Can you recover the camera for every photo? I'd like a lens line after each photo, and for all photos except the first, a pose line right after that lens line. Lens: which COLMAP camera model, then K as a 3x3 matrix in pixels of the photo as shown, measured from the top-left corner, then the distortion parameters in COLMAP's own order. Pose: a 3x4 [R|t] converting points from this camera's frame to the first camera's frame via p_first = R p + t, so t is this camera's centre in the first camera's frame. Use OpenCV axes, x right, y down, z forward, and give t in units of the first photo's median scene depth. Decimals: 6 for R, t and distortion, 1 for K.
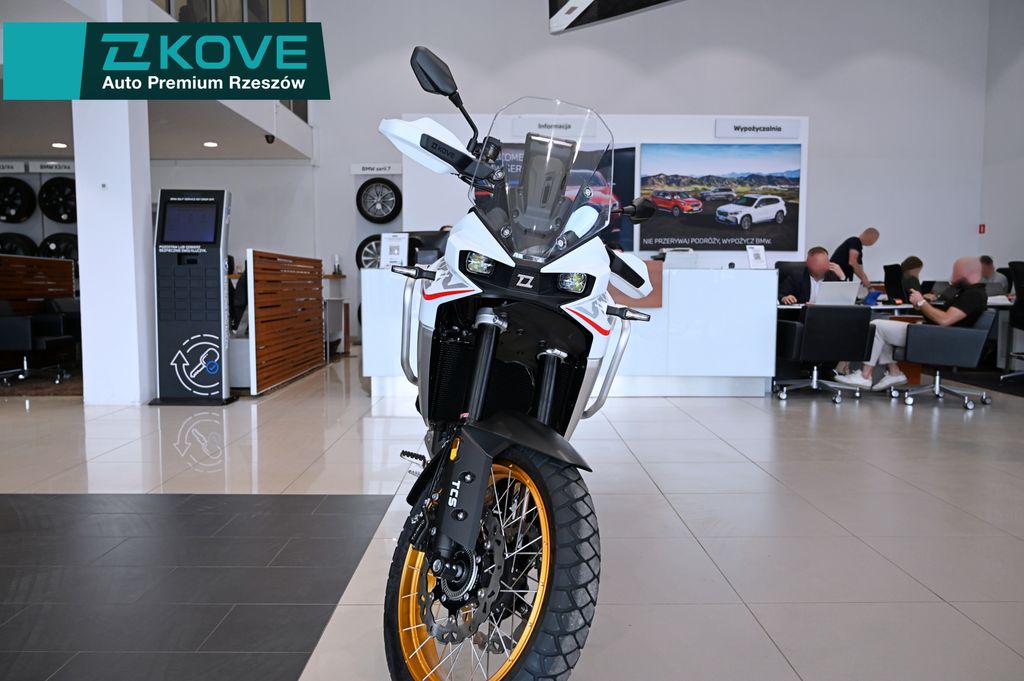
lens RADIAL K [[792.4, 0, 512.0], [0, 792.4, 340.5], [0, 0, 1]] dist [-0.007377, -0.000888]
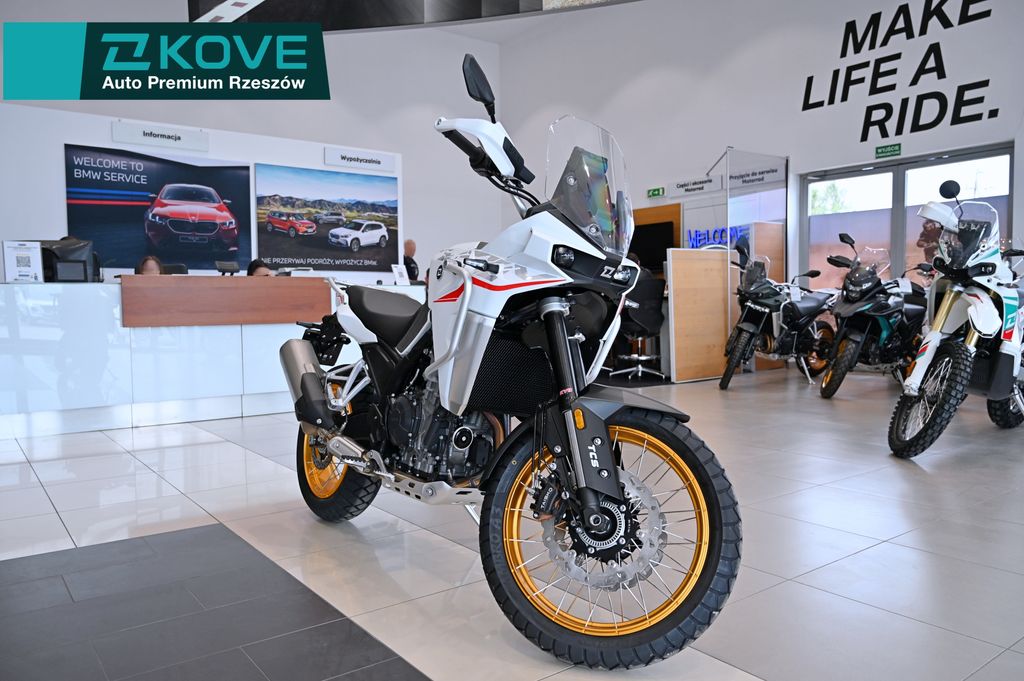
lens RADIAL K [[766.6, 0, 512.0], [0, 766.6, 340.5], [0, 0, 1]] dist [-0.000586, 0.002508]
pose [[0.803029, -0.039520, 0.594628, -0.162033], [0.058443, 0.998211, -0.012582, 0.006876], [-0.593068, 0.044856, 0.803902, 0.035297]]
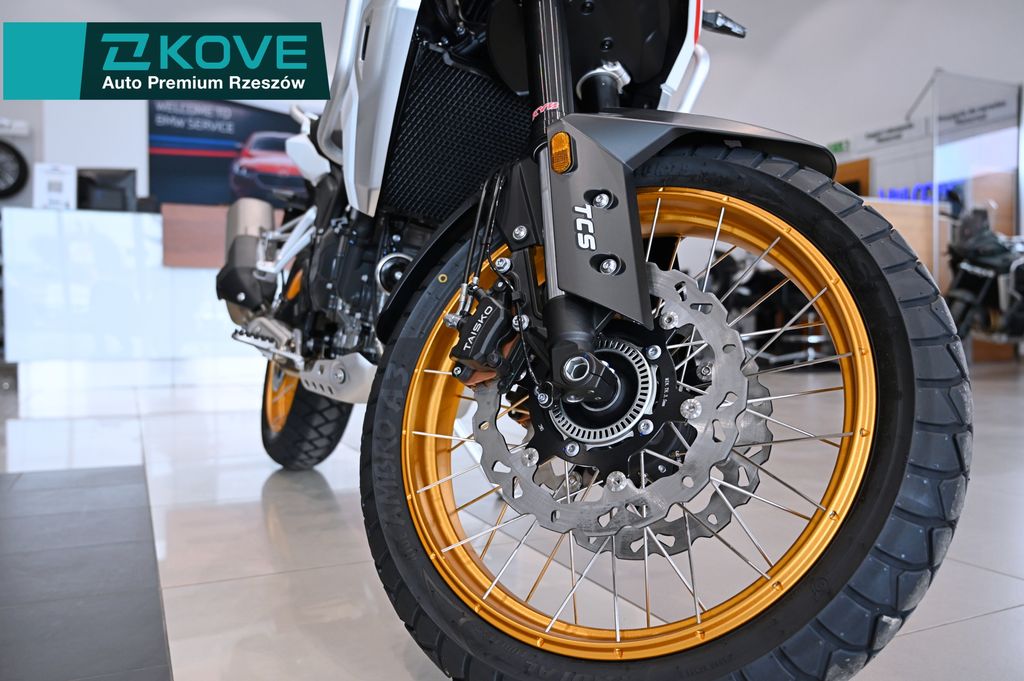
lens RADIAL K [[815.5, 0, 512.0], [0, 815.5, 340.5], [0, 0, 1]] dist [0.001698, 0.002600]
pose [[0.906457, -0.009344, 0.422195, -0.063839], [0.032750, 0.998300, -0.048219, 0.056476], [-0.421027, 0.057535, 0.905222, 0.114965]]
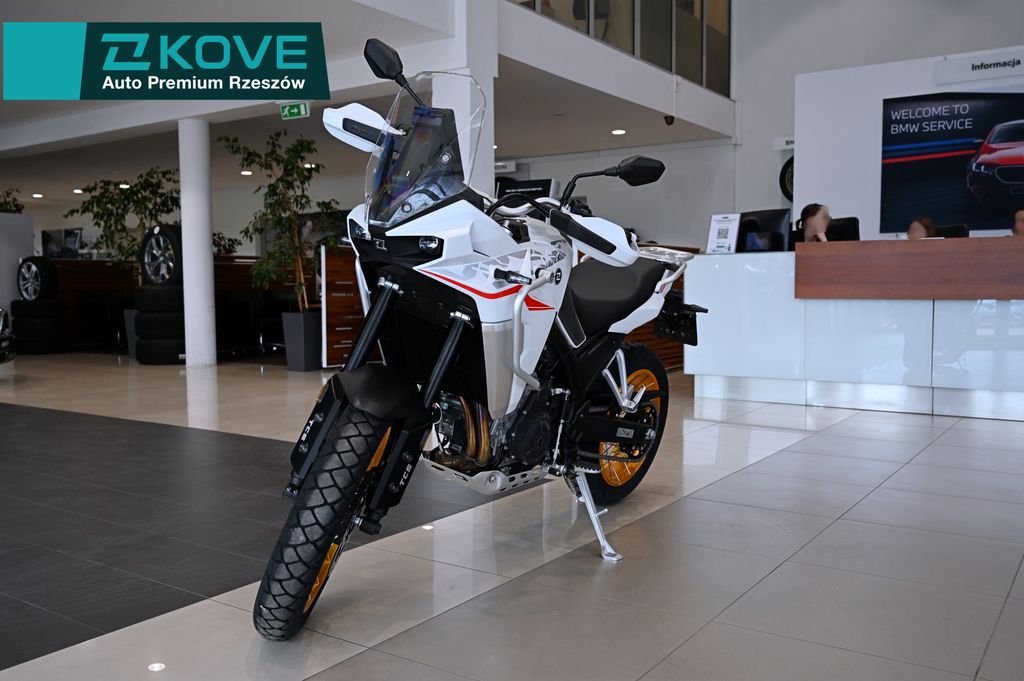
lens RADIAL K [[921.7, 0, 512.0], [0, 921.7, 340.5], [0, 0, 1]] dist [0.008528, 0.005202]
pose [[0.821430, 0.031738, -0.569426, 0.185038], [-0.037938, 0.999280, 0.000969, 0.010147], [0.569047, 0.020807, 0.822042, 0.013393]]
